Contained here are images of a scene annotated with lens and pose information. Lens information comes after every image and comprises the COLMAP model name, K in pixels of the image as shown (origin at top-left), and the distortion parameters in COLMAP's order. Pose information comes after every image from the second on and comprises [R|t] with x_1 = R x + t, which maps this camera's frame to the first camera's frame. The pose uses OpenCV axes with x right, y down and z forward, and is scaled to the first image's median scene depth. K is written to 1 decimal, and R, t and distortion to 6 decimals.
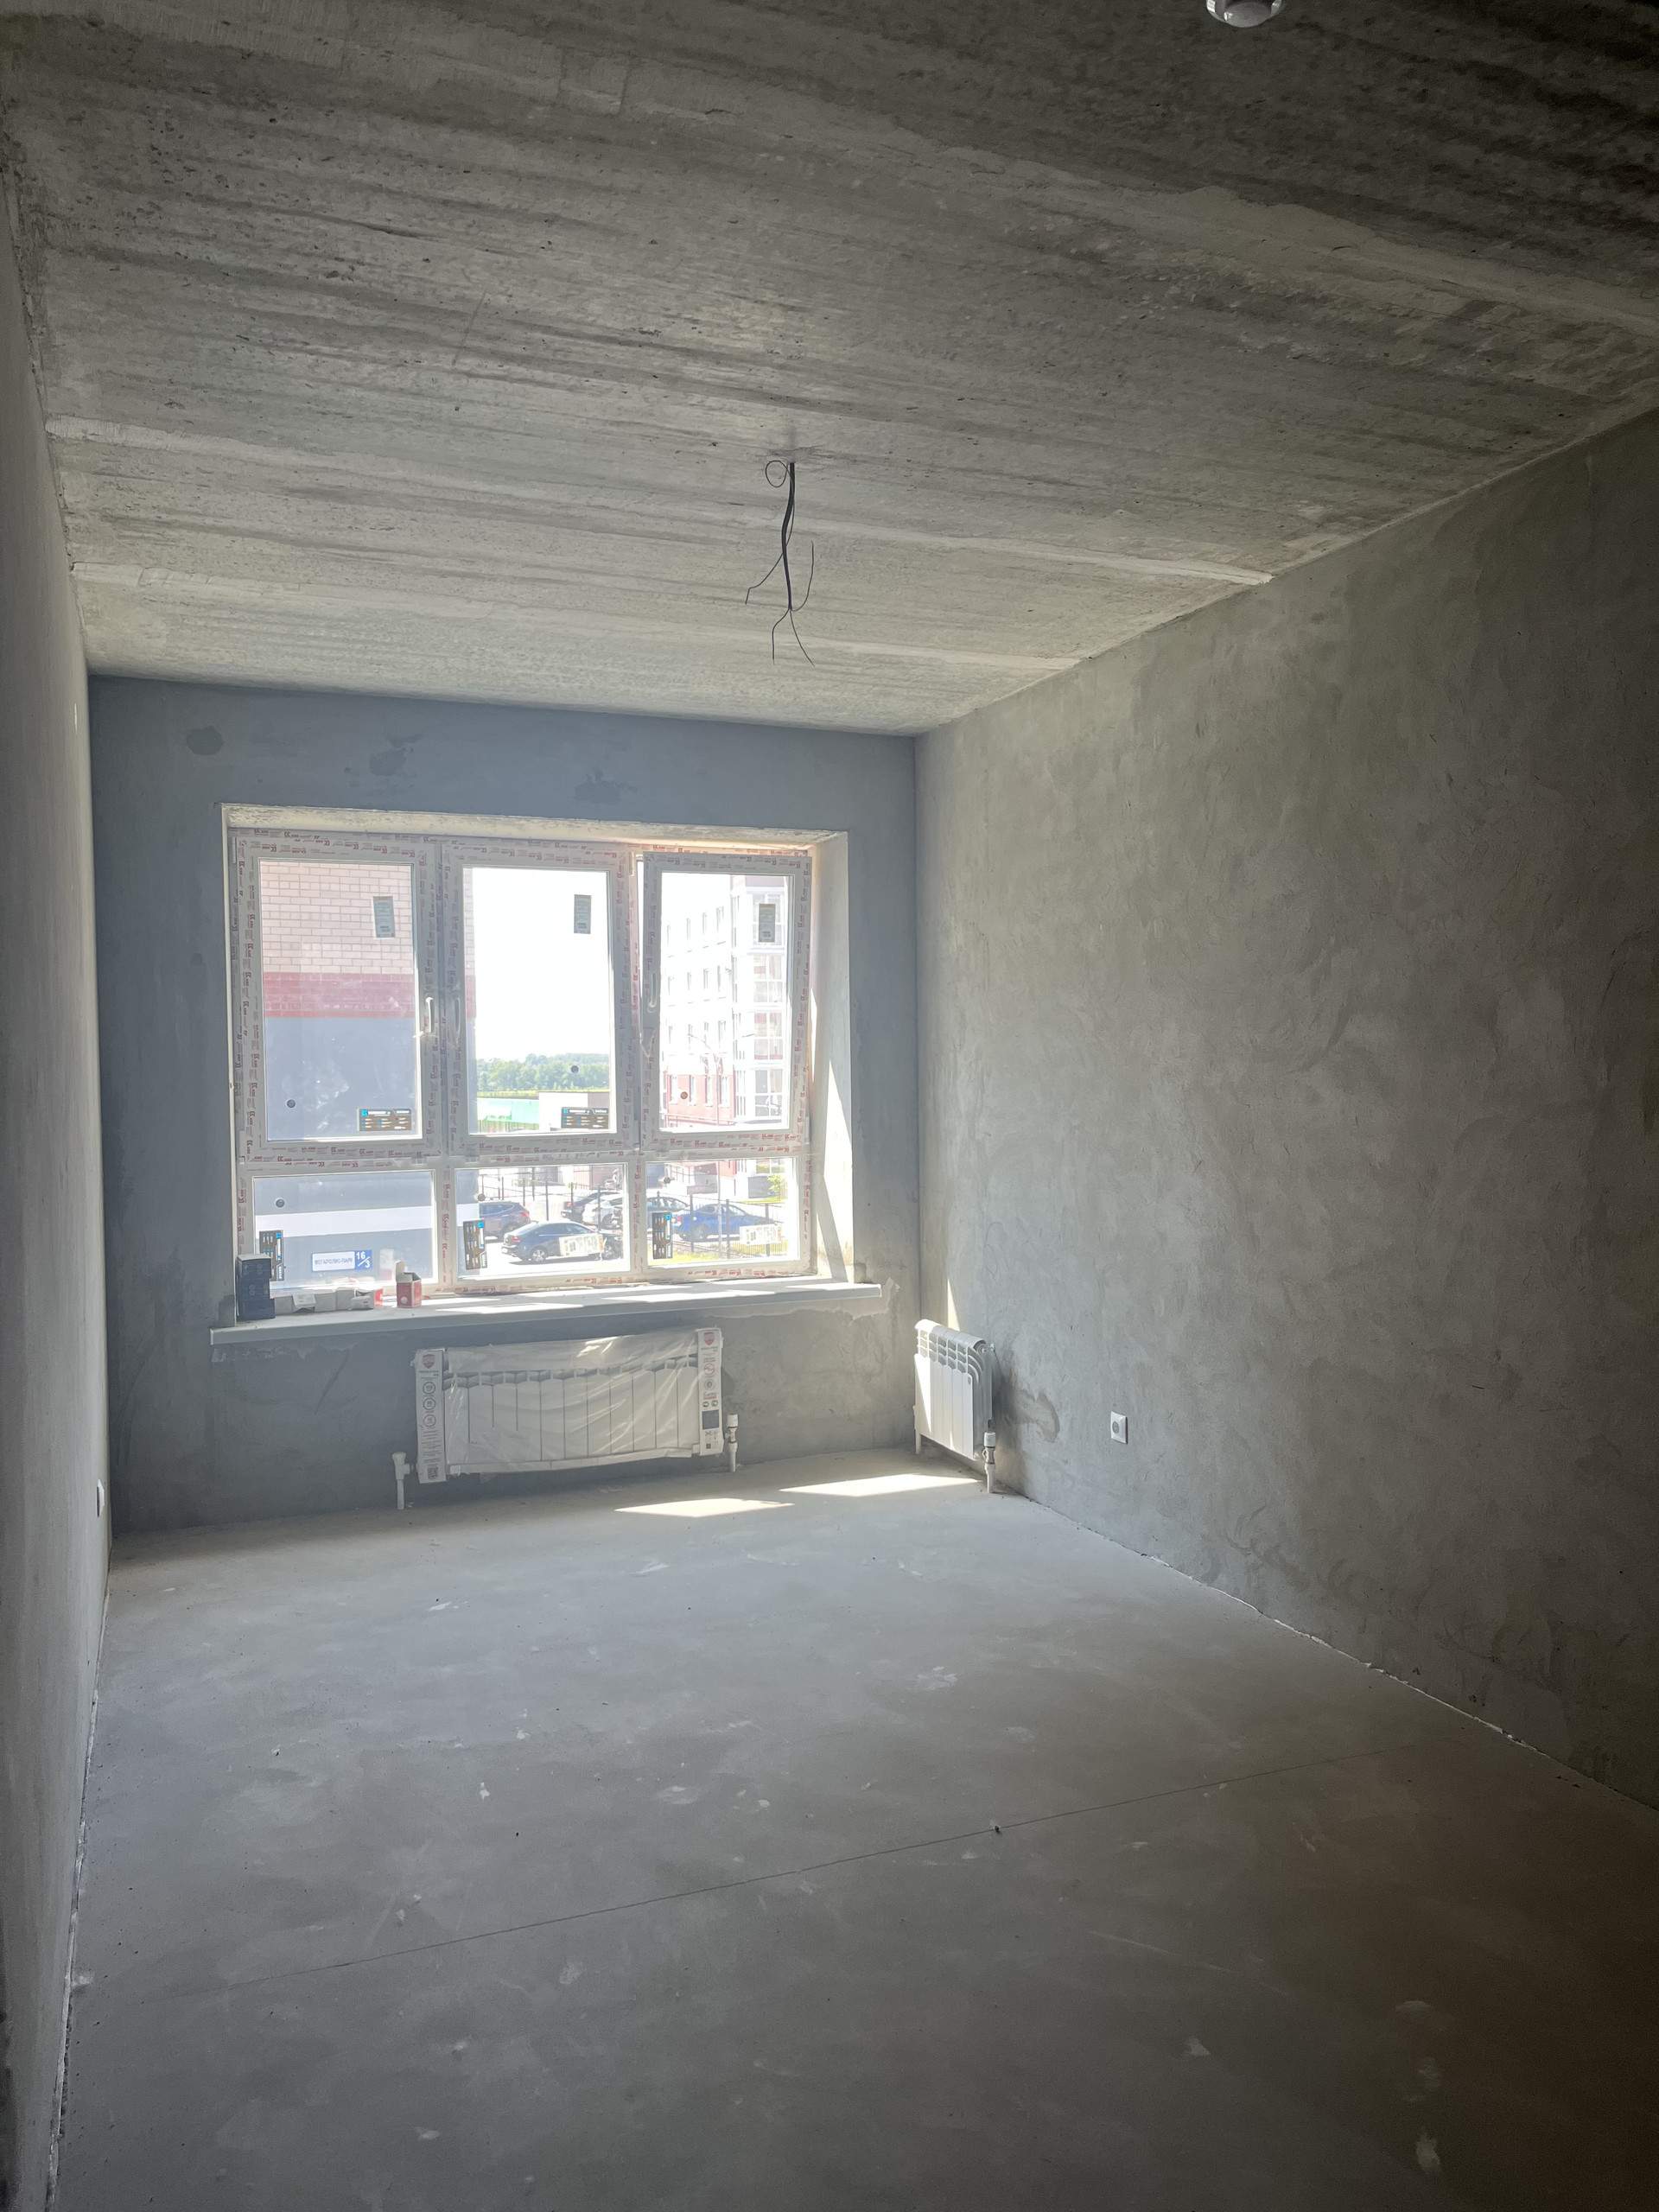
lens RADIAL K [[1656.5, 0, 829.5], [0, 1656.5, 1106.0], [0, 0, 1]] dist [0.007204, -0.003129]
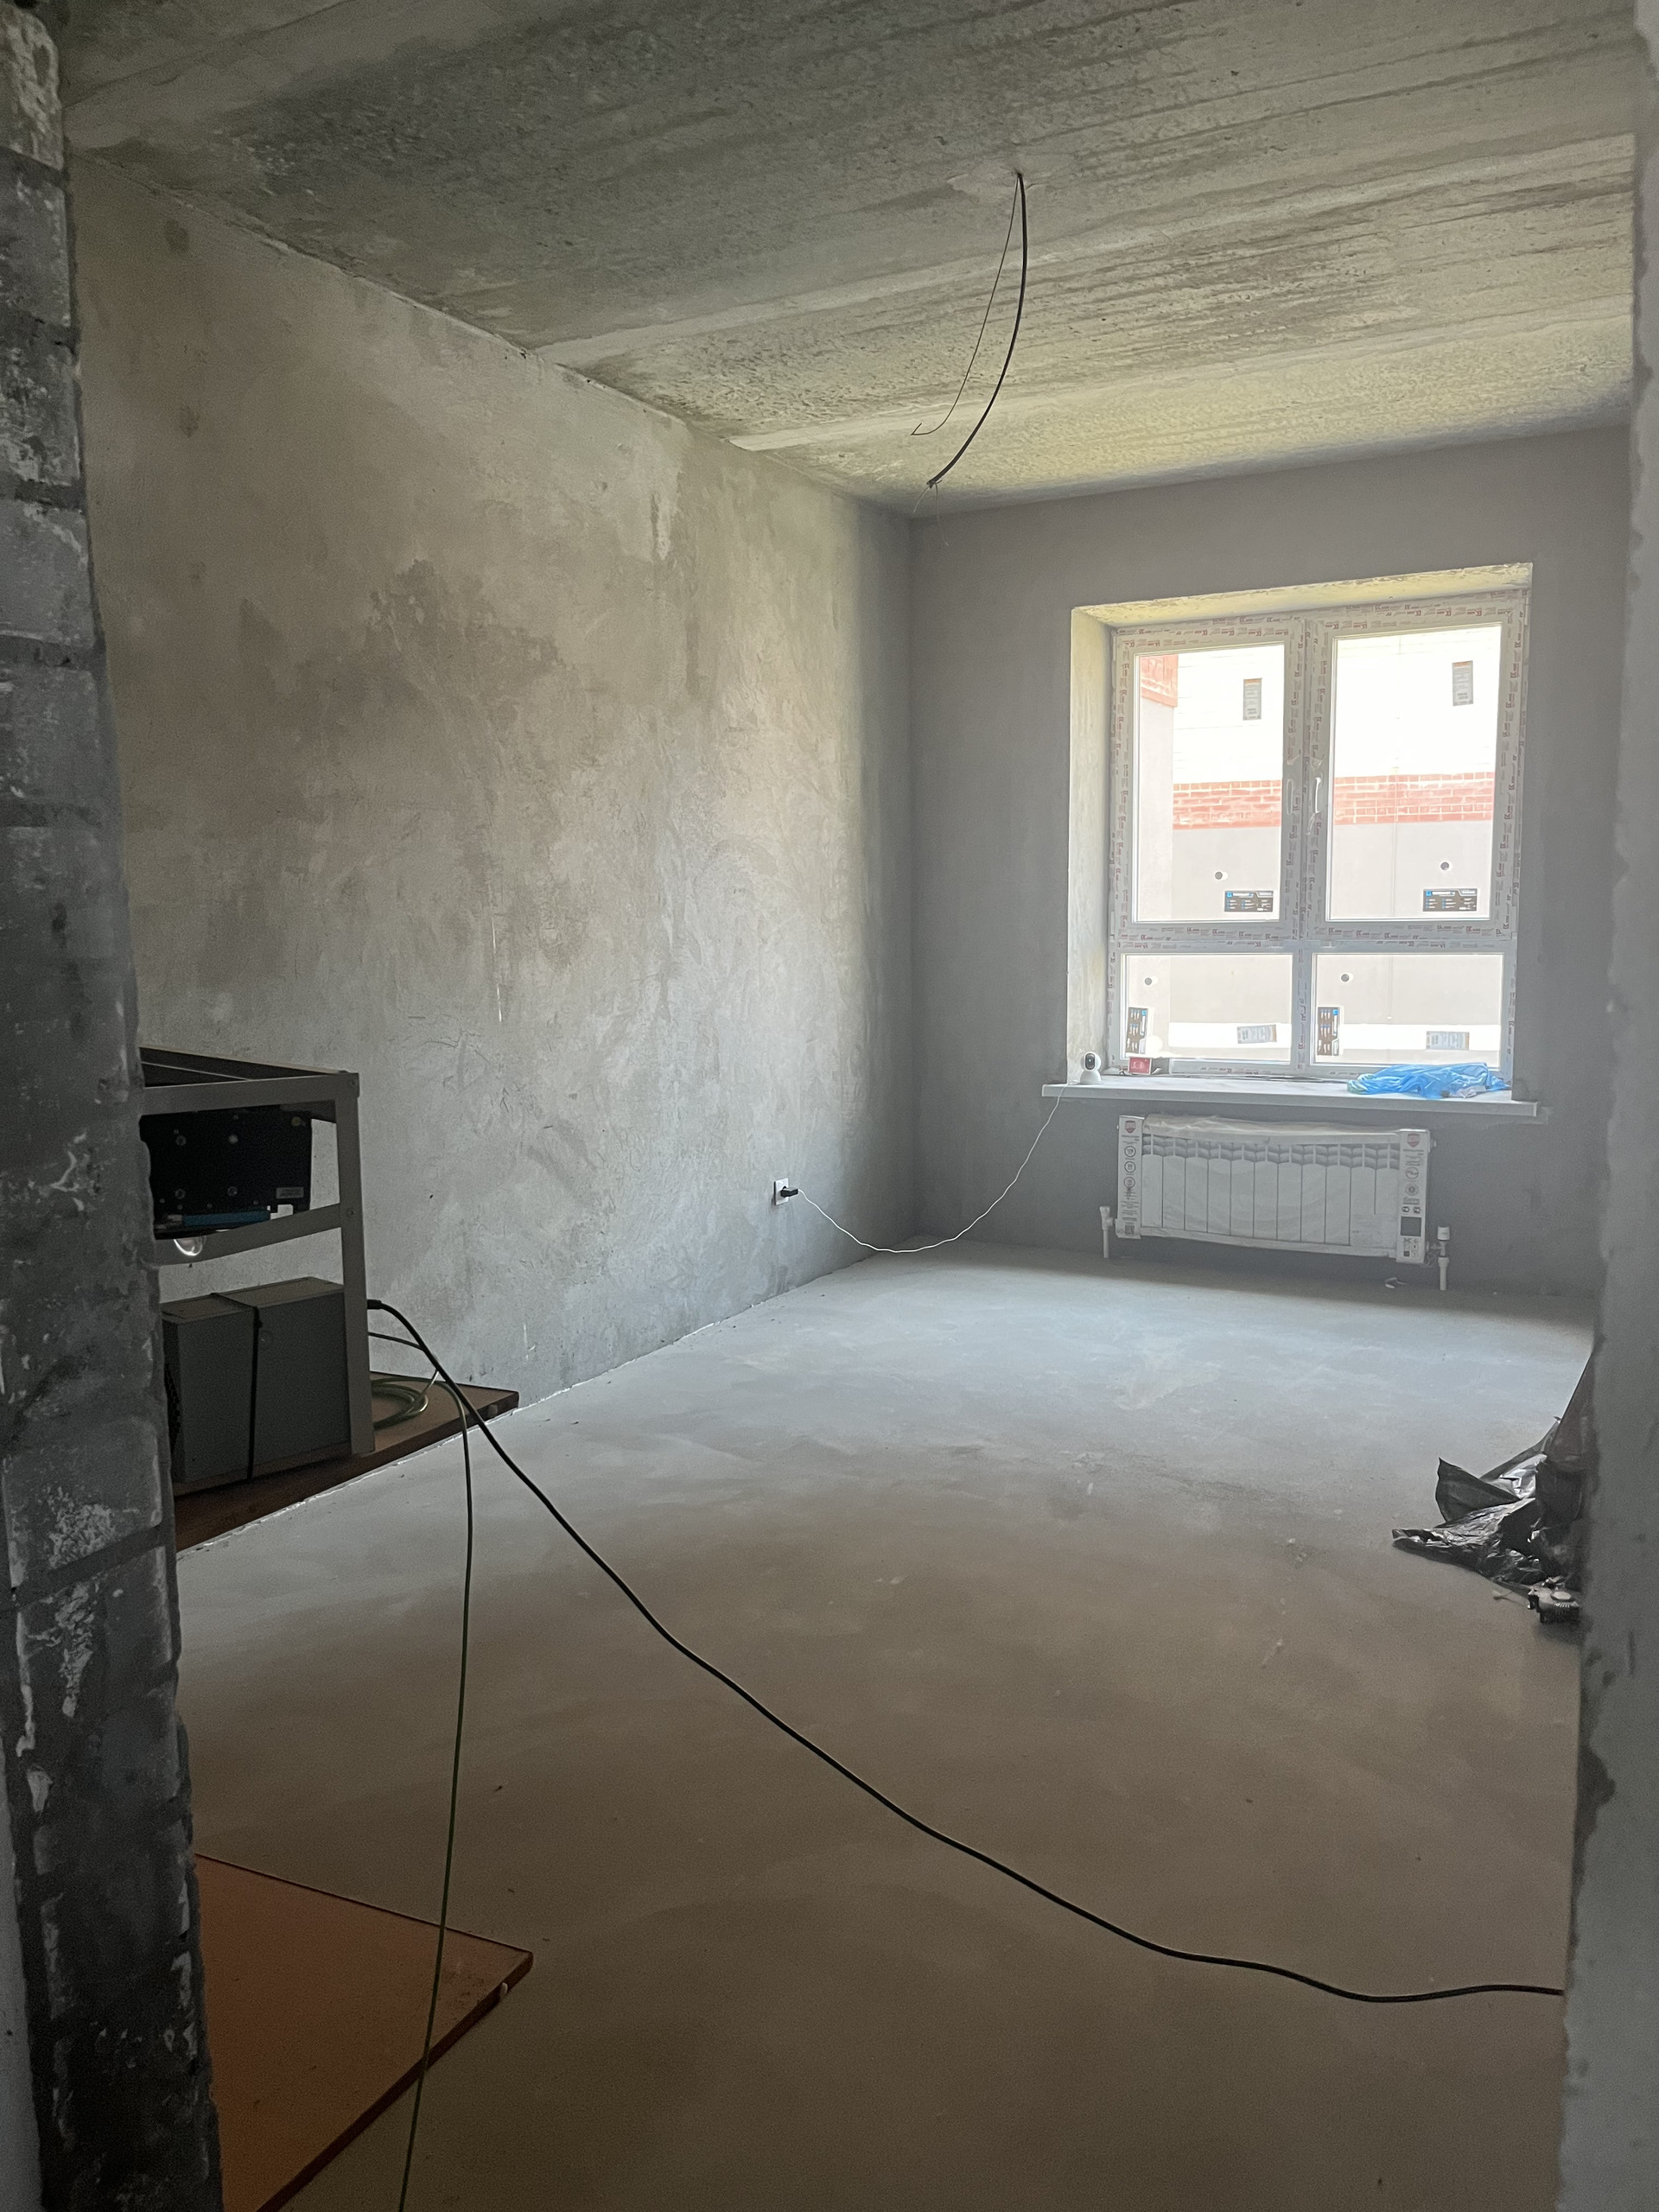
lens RADIAL K [[1635.4, 0, 826.9], [0, 1635.4, 1098.2], [0, 0, 1]] dist [0.003056, -0.006820]
pose [[0.651886, 0.104765, -0.751045, 0.402486], [-0.004084, 0.990881, 0.134676, -0.006454], [0.758306, -0.084726, 0.646370, 0.156033]]
